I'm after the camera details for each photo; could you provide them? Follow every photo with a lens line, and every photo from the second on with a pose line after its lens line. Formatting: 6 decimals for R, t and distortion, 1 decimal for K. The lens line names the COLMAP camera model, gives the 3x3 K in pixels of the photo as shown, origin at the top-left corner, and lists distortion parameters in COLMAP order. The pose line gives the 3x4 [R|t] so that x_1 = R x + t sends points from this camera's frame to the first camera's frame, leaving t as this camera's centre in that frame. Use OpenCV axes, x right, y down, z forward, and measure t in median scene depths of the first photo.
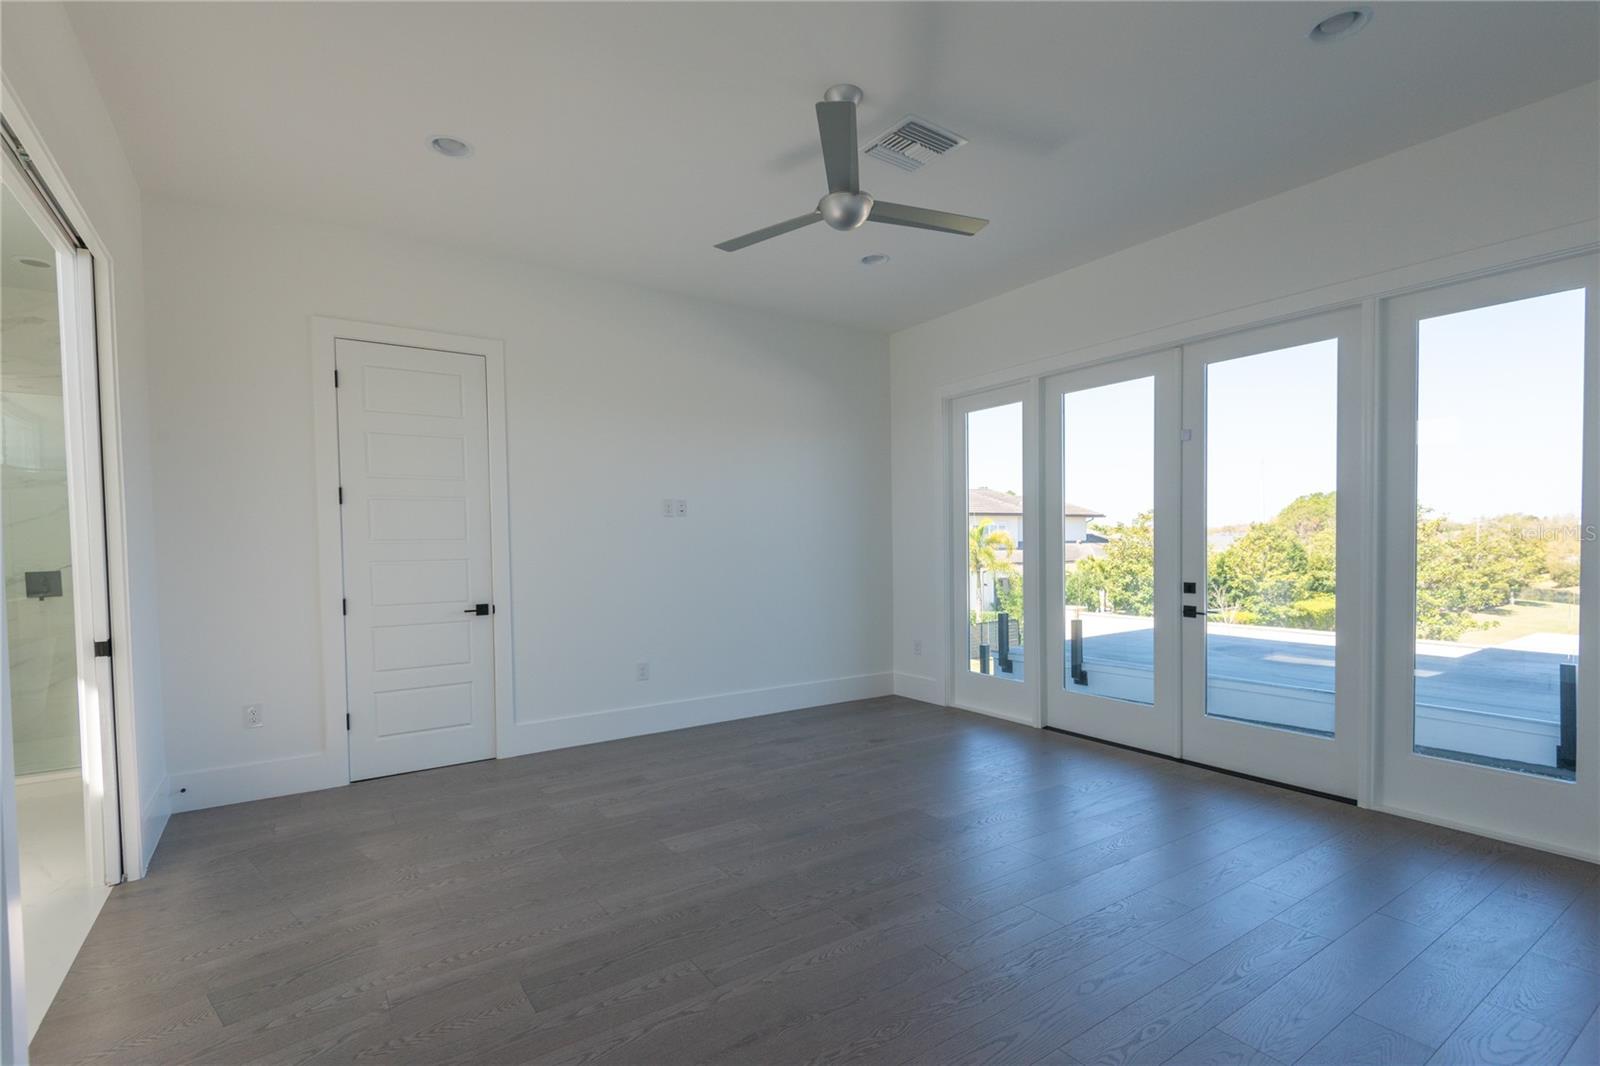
lens RADIAL K [[751.5, 0, 805.4], [0, 751.5, 554.9], [0, 0, 1]] dist [0.020650, -0.013747]
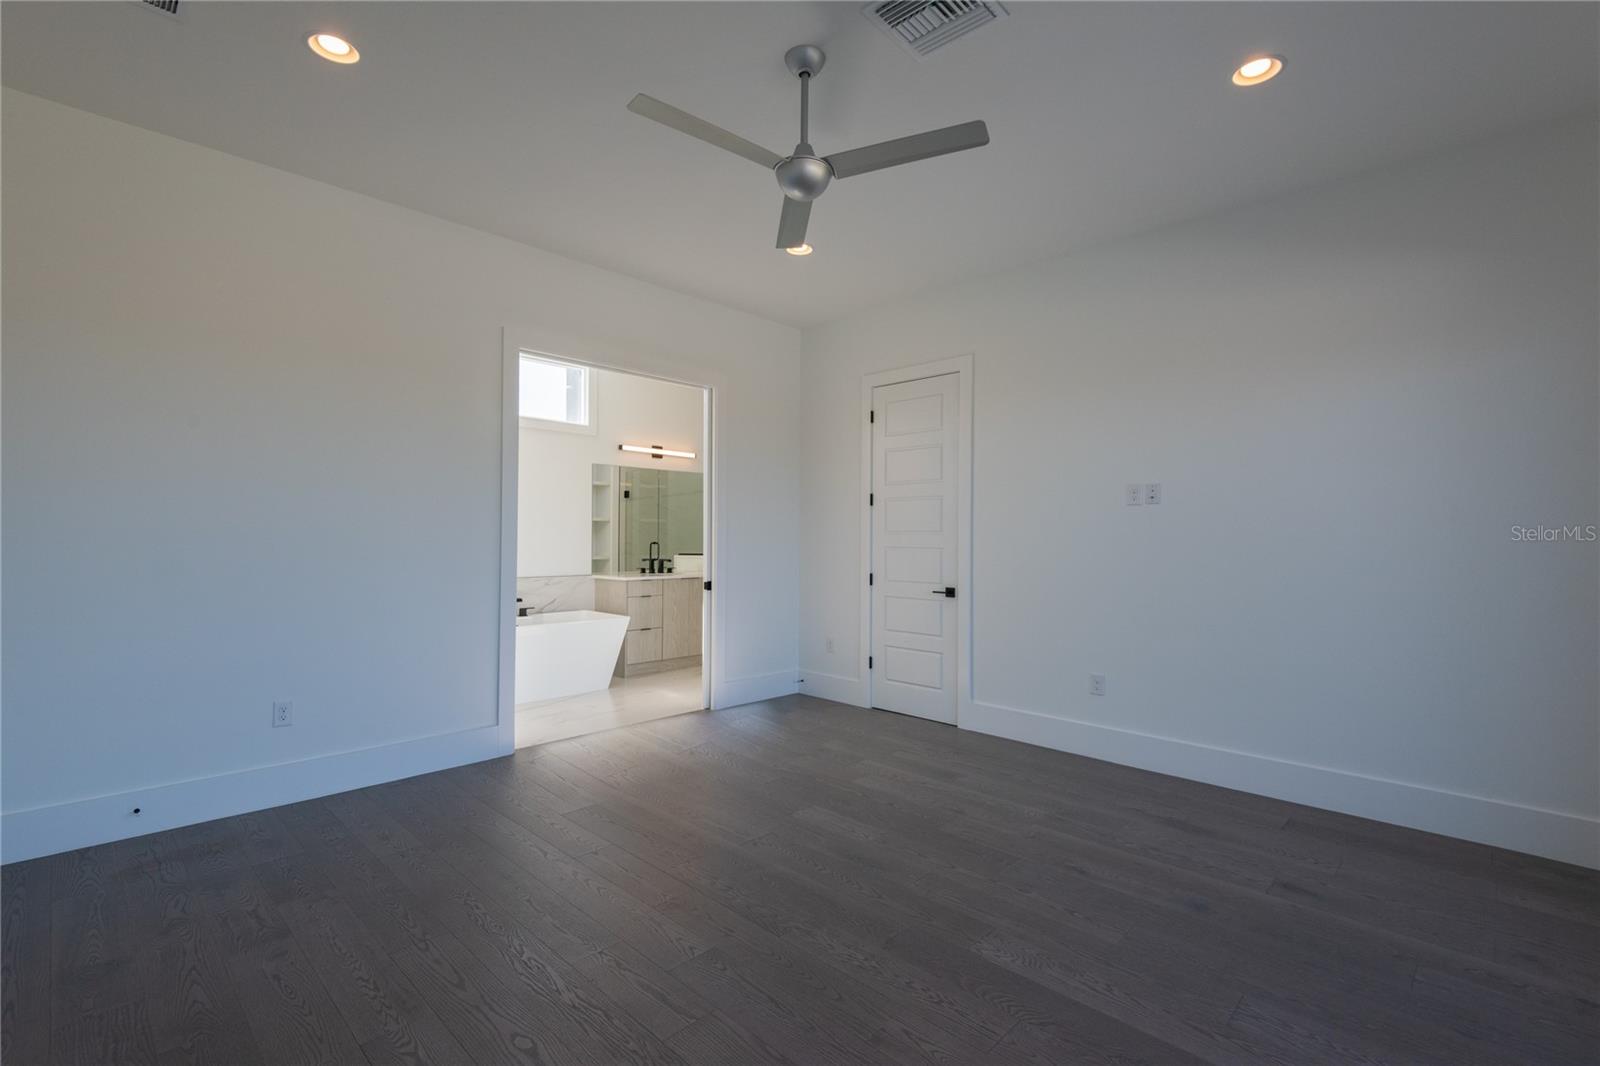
lens RADIAL K [[732.2, 0, 793.2], [0, 732.2, 526.8], [0, 0, 1]] dist [-0.001709, -0.001008]
pose [[0.167941, -0.002398, -0.985794, 0.651275], [-0.027353, 0.999601, -0.007092, -0.013579], [0.985417, 0.028156, 0.167809, 0.596243]]
